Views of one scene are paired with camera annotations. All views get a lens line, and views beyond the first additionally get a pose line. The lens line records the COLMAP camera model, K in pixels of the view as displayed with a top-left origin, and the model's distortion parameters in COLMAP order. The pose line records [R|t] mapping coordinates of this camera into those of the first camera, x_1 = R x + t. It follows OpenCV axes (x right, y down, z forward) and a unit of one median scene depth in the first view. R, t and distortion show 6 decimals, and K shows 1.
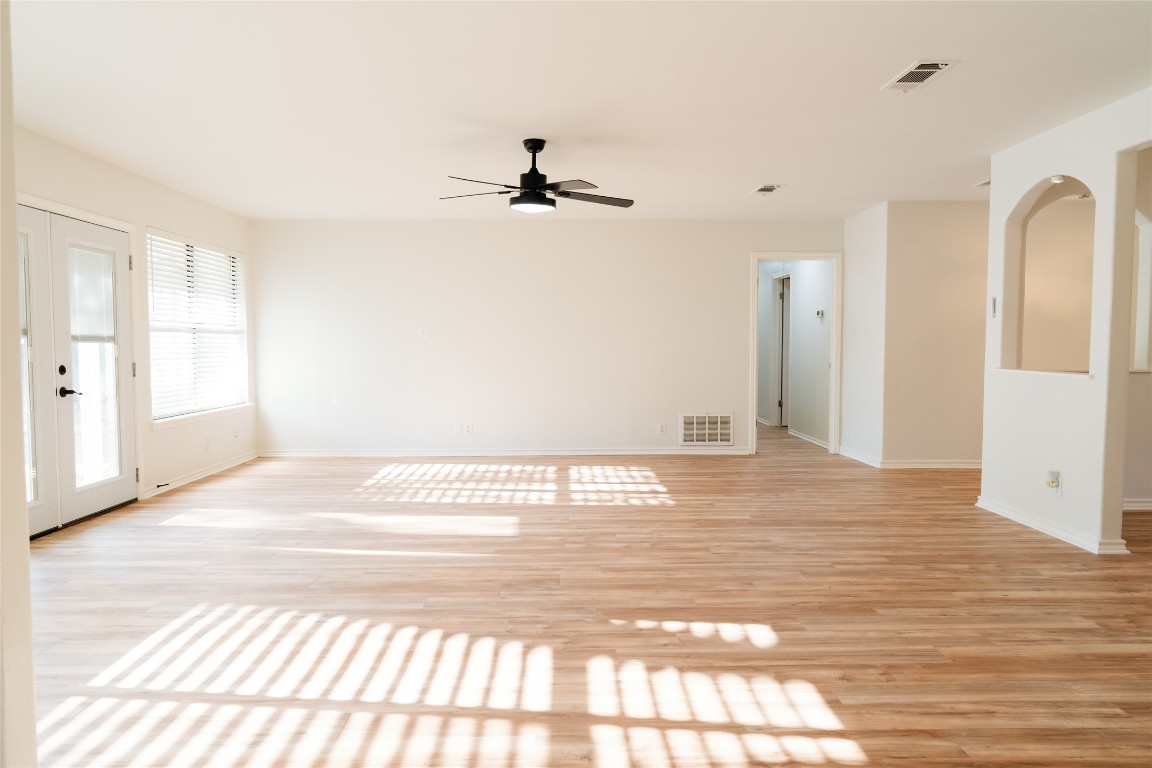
lens RADIAL K [[758.8, 0, 576.0], [0, 758.8, 384.0], [0, 0, 1]] dist [0.004522, 0.002607]
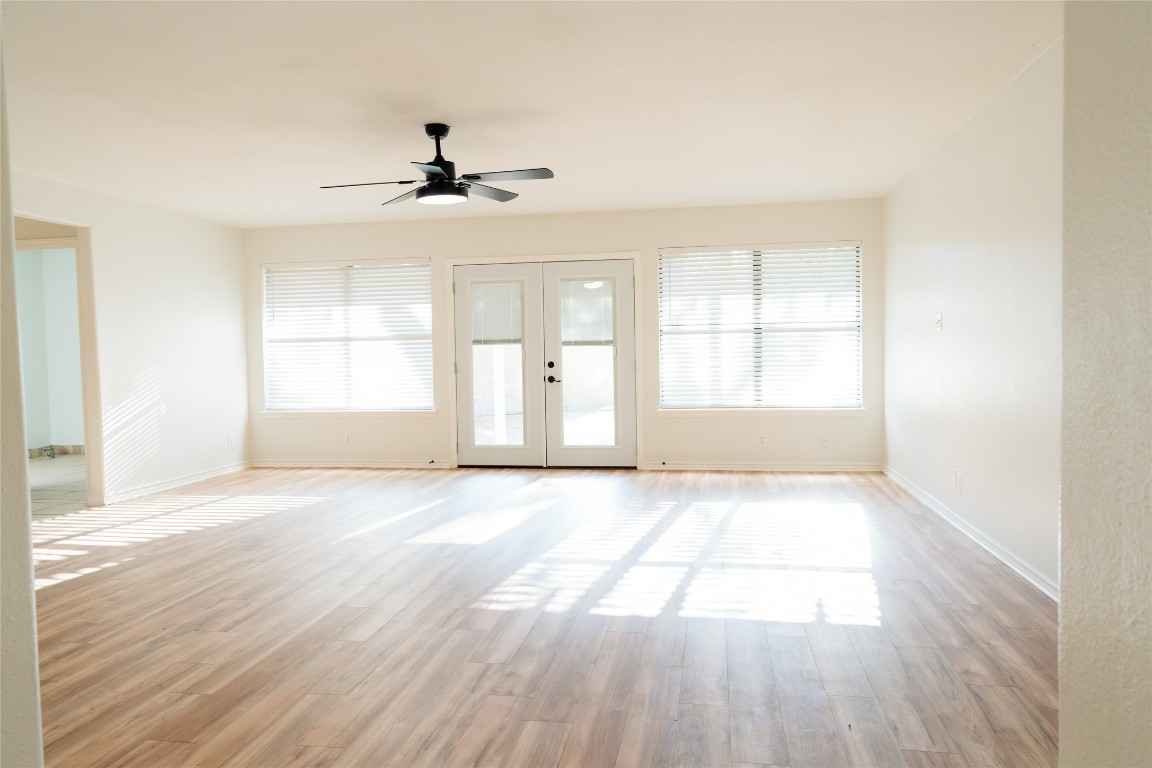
lens RADIAL K [[772.5, 0, 576.0], [0, 772.5, 384.0], [0, 0, 1]] dist [-0.000404, 0.002900]
pose [[-0.197775, 0.049961, -0.978973, 0.818399], [-0.033836, 0.997757, 0.057755, -0.070206], [0.979663, 0.044547, -0.195641, 1.347901]]
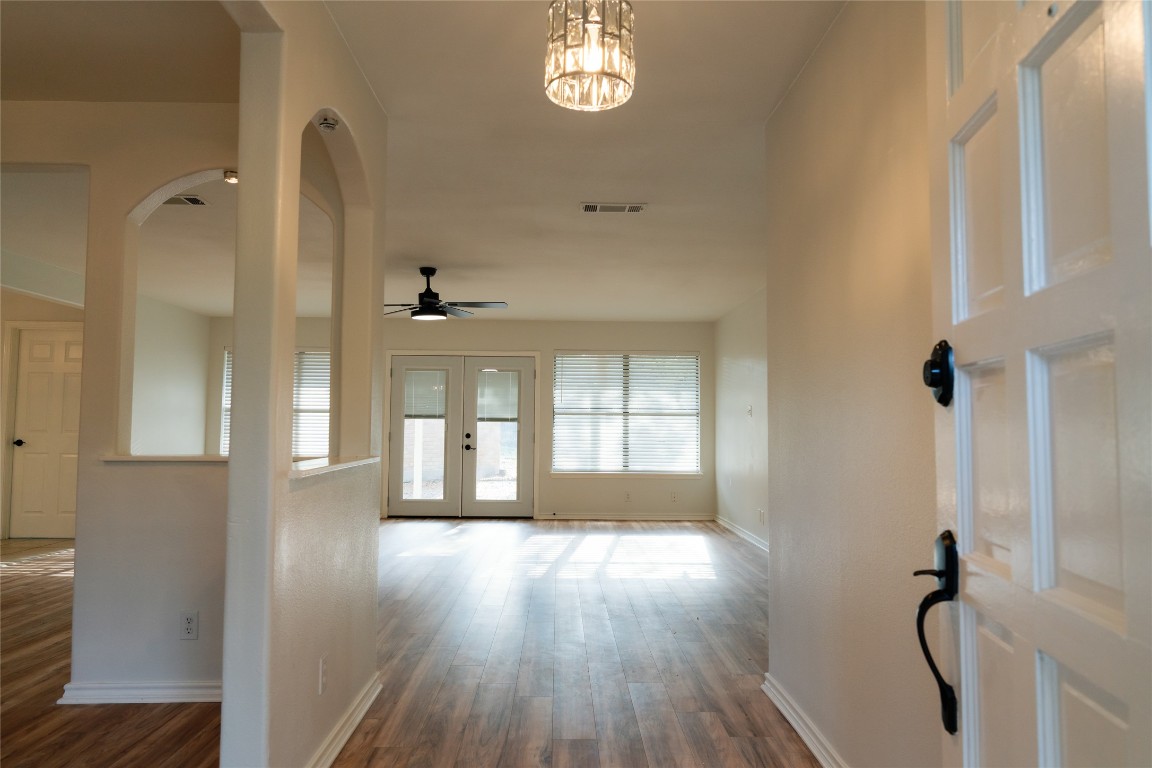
lens RADIAL K [[758.8, 0, 576.0], [0, 758.8, 384.0], [0, 0, 1]] dist [0.004522, 0.002607]
pose [[-0.001366, -0.057526, -0.998343, 1.247305], [-0.061326, 0.996470, -0.057334, -0.055475], [0.998117, 0.061146, -0.004889, 1.271589]]
